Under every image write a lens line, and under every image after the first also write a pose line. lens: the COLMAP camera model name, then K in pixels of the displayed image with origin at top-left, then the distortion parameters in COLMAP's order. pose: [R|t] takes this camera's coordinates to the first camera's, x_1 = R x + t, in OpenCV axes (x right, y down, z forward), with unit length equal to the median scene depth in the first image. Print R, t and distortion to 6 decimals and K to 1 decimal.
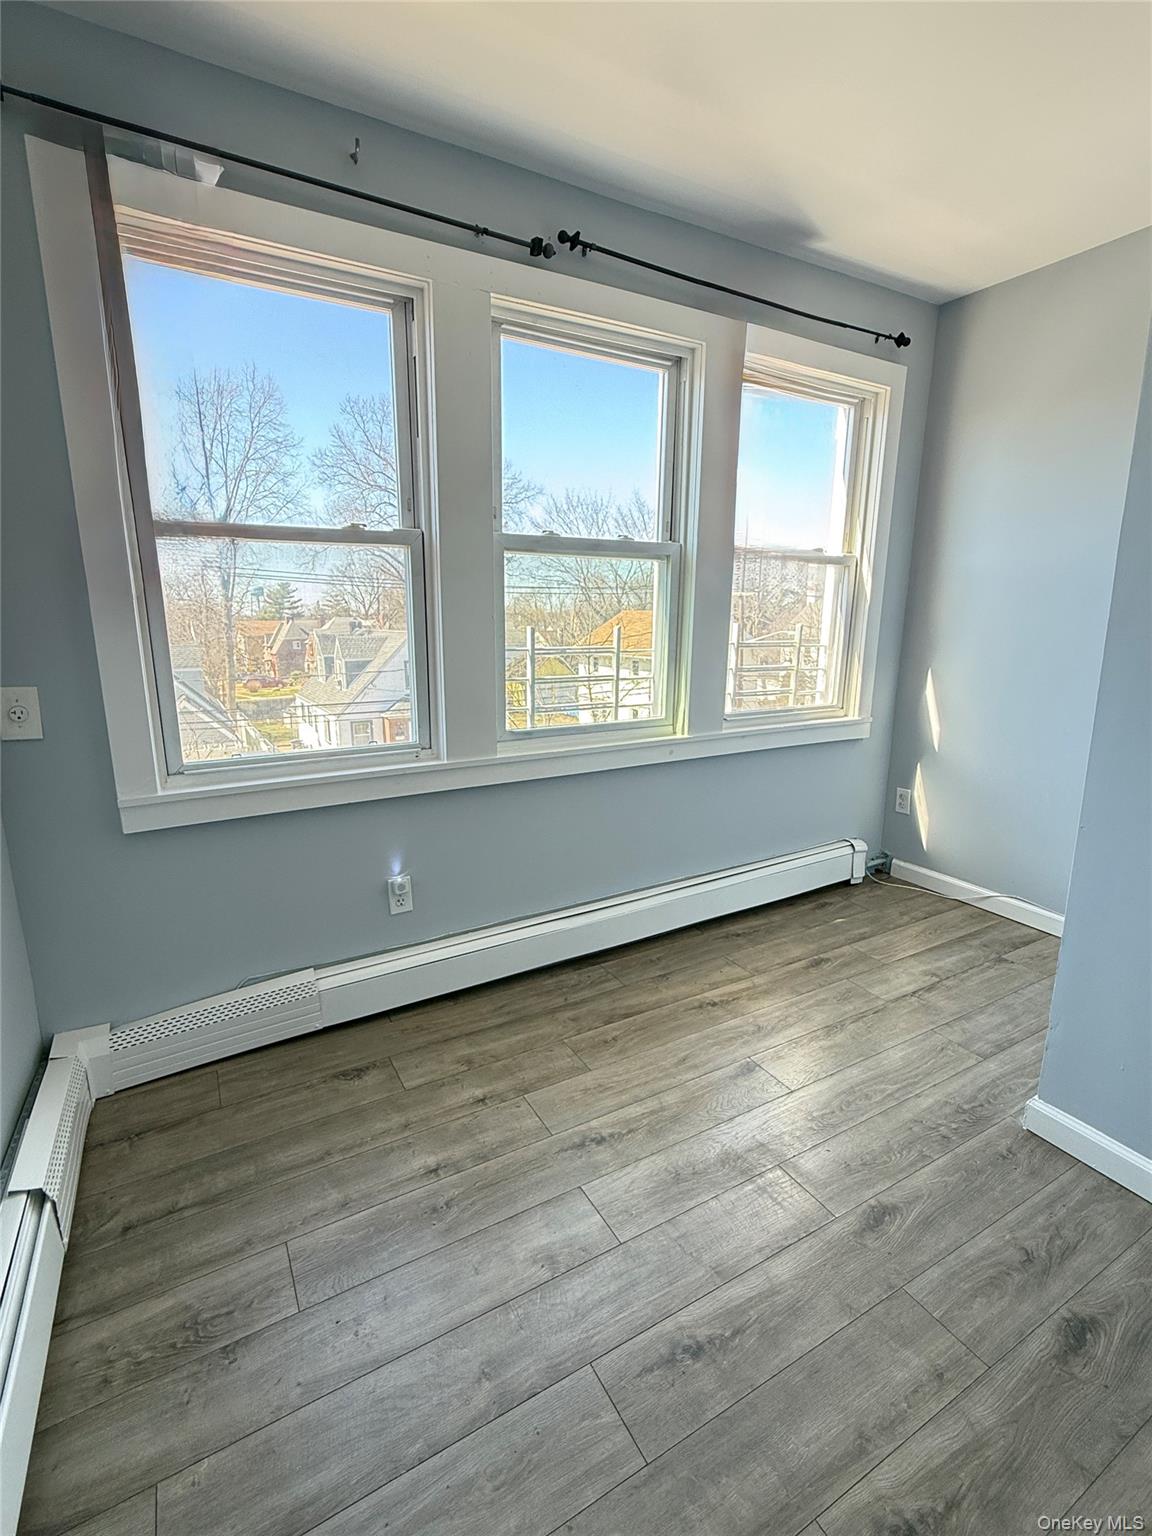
lens RADIAL K [[709.7, 0, 576.6], [0, 709.7, 765.2], [0, 0, 1]] dist [-0.001065, 0.000762]
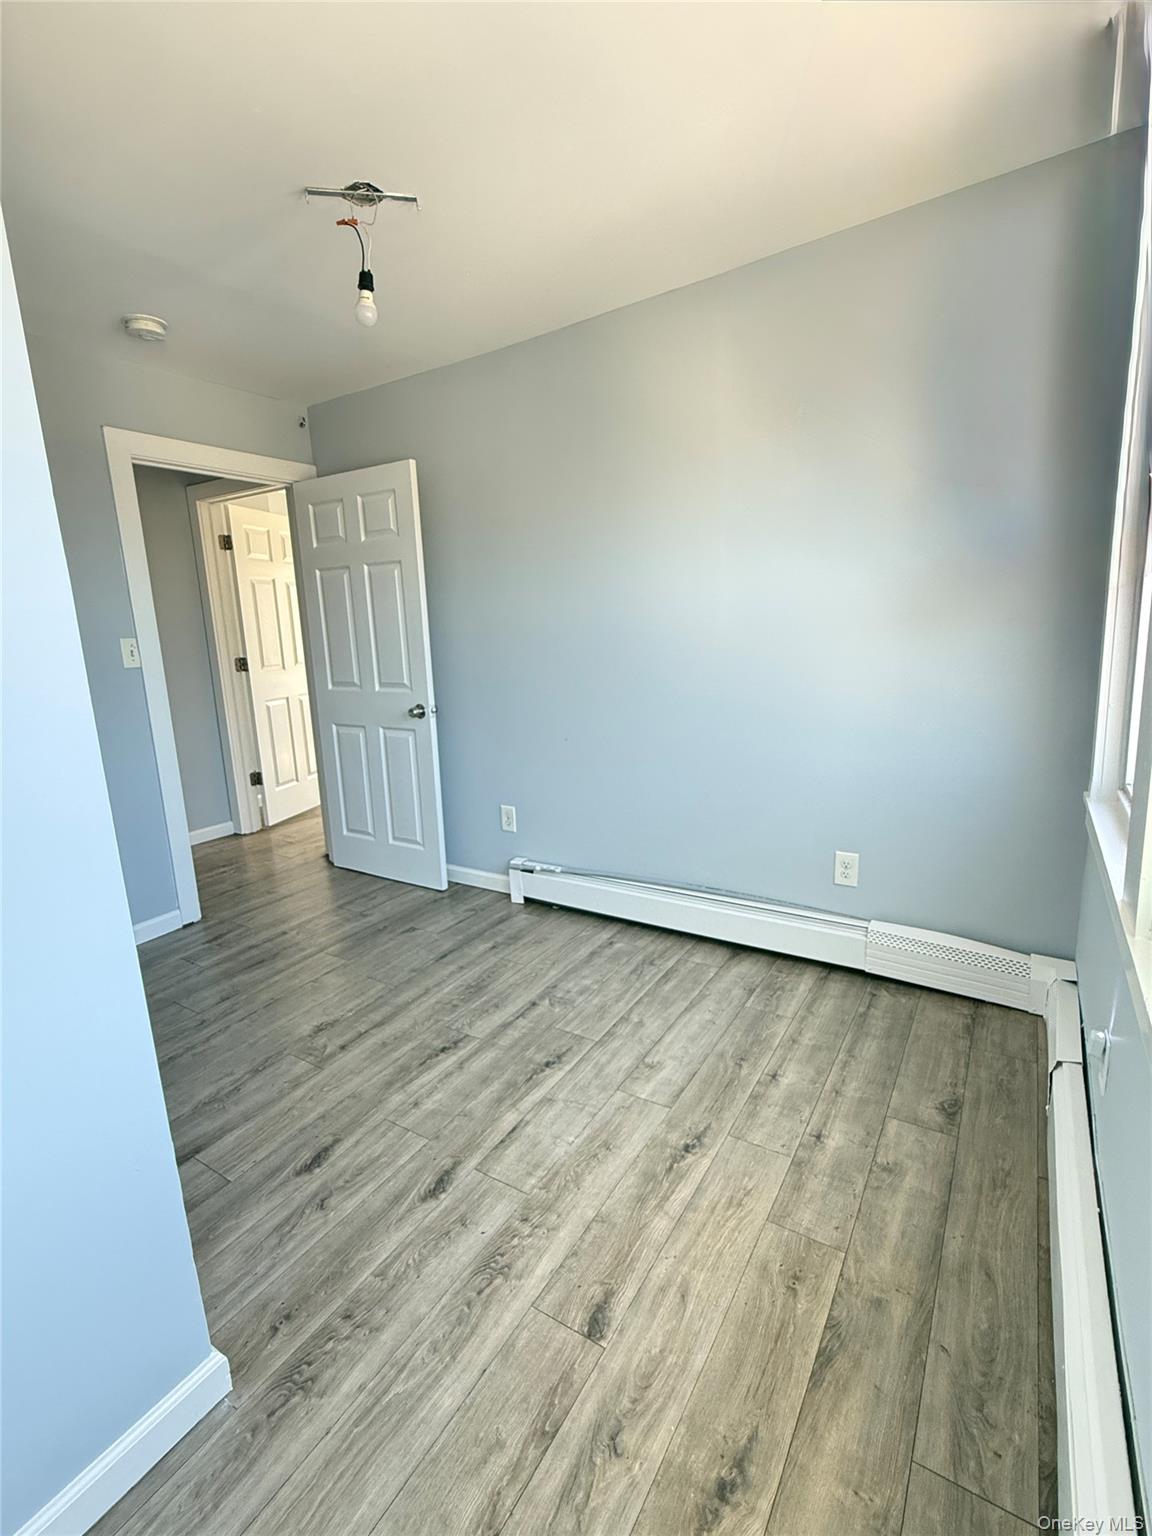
lens RADIAL K [[709.7, 0, 576.6], [0, 709.7, 765.2], [0, 0, 1]] dist [-0.001065, 0.000762]
pose [[-0.880336, 0.135998, -0.454438, 0.446031], [-0.052641, 0.924092, 0.378527, -0.295900], [0.471421, 0.357153, -0.806352, 1.208719]]
